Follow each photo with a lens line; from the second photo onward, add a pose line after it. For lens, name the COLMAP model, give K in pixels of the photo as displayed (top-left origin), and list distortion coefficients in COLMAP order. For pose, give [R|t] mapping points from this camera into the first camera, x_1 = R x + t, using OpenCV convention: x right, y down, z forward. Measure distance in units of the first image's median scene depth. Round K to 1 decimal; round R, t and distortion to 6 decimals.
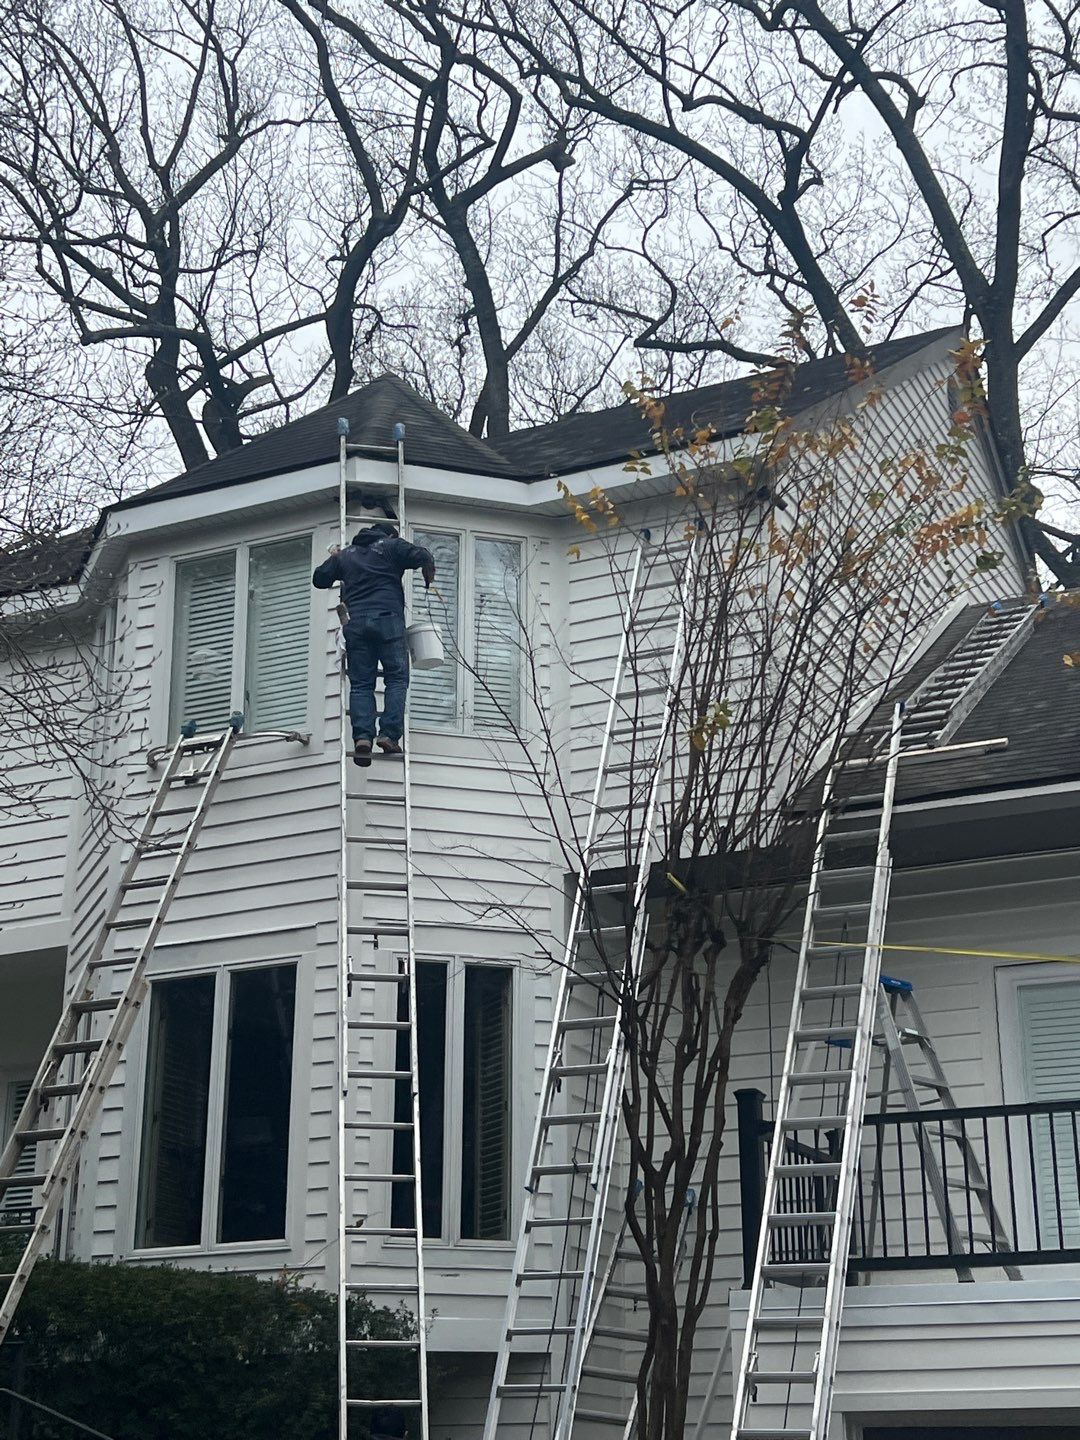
lens RADIAL K [[2194.3, 0, 540.0], [0, 2194.3, 720.0], [0, 0, 1]] dist [0.168208, -0.622529]
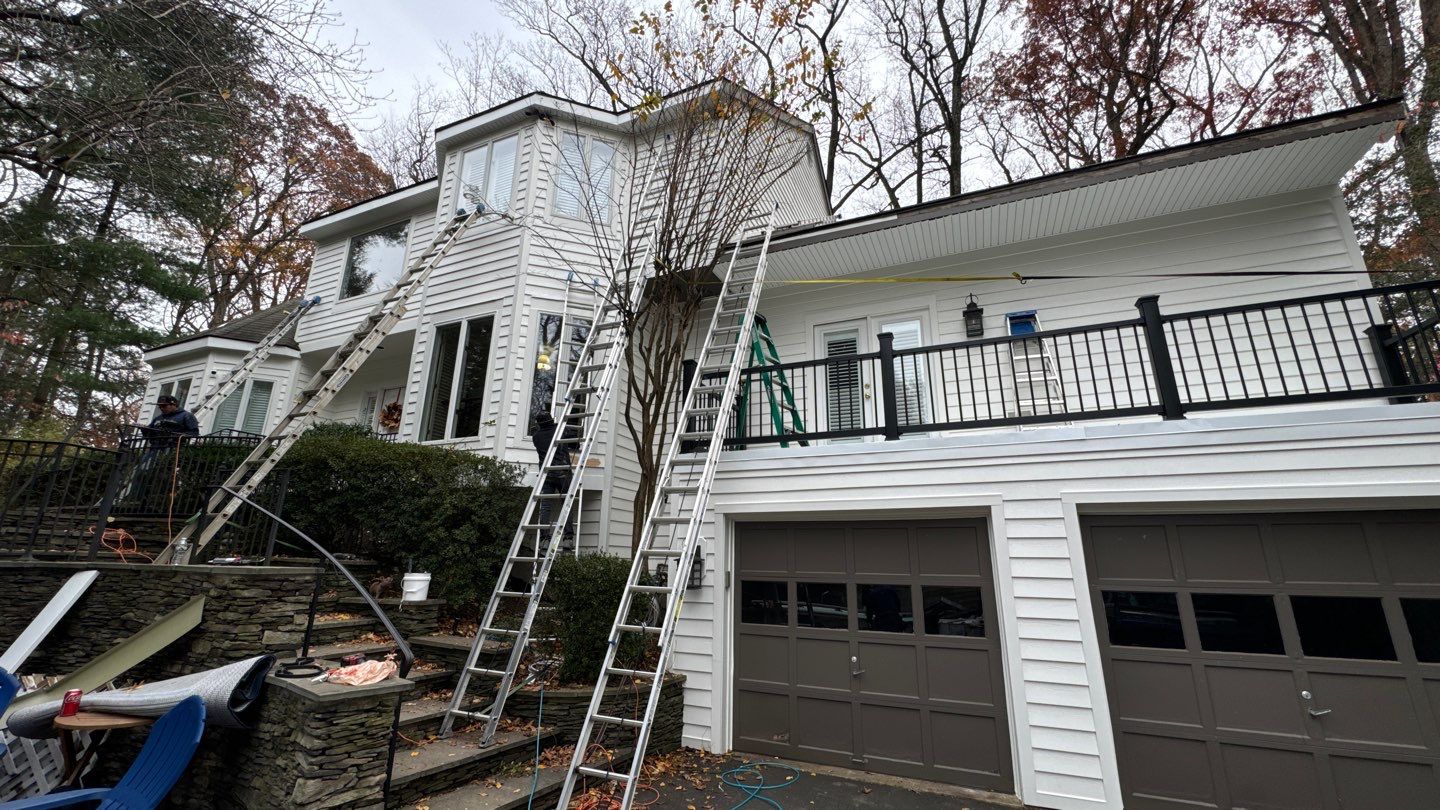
lens RADIAL K [[572.1, 0, 720.0], [0, 572.1, 405.0], [0, 0, 1]] dist [-0.003281, 0.000420]
pose [[0.999213, 0.024427, 0.031259, 0.100980], [-0.026785, 0.996641, 0.077392, 0.157640], [-0.029264, -0.078169, 0.996511, 0.450446]]
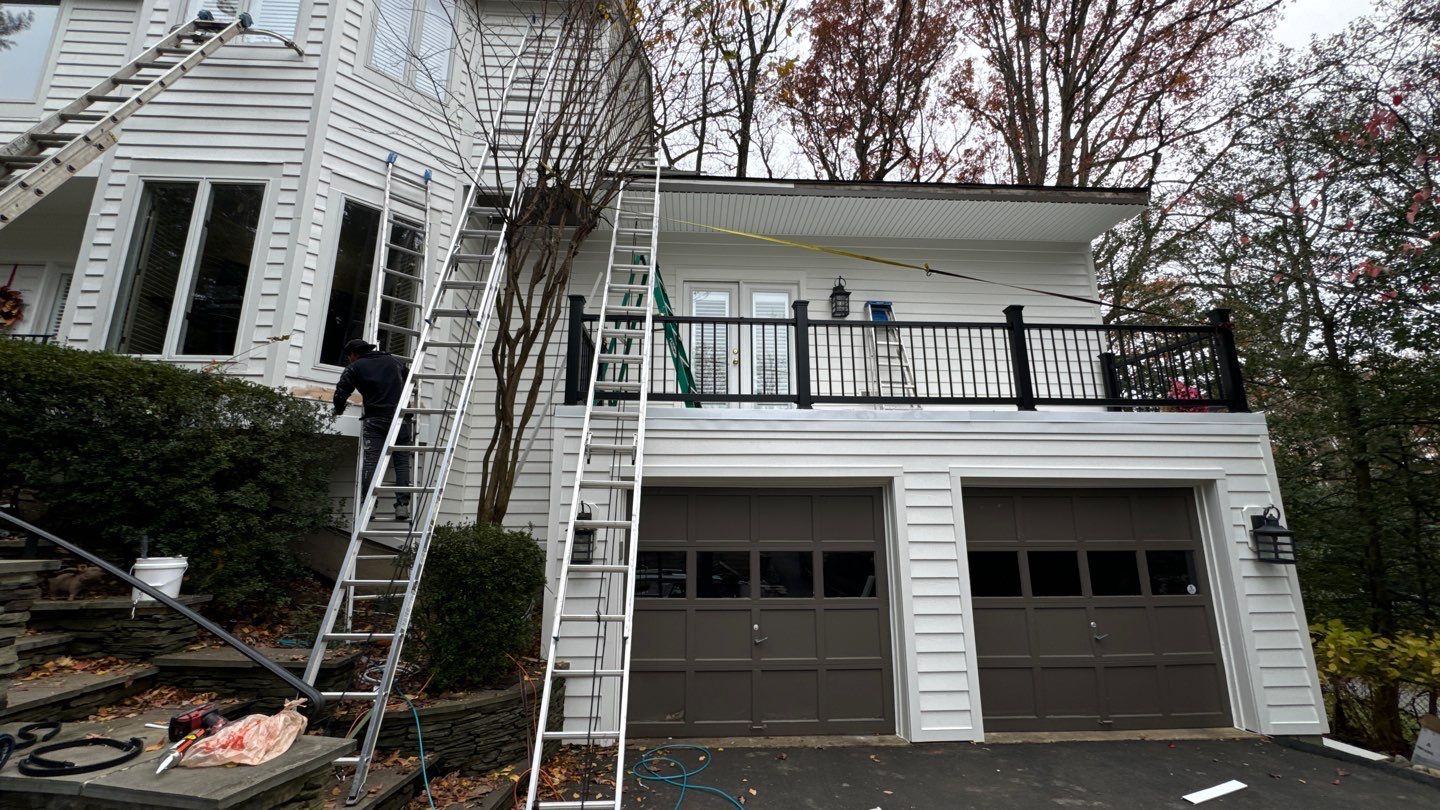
lens RADIAL K [[572.1, 0, 720.0], [0, 572.1, 405.0], [0, 0, 1]] dist [-0.003281, 0.000420]
pose [[0.875716, 0.101725, 0.471989, -0.007930], [-0.166085, 0.981364, 0.096643, 0.178574], [-0.453362, -0.163022, 0.876291, 0.521151]]
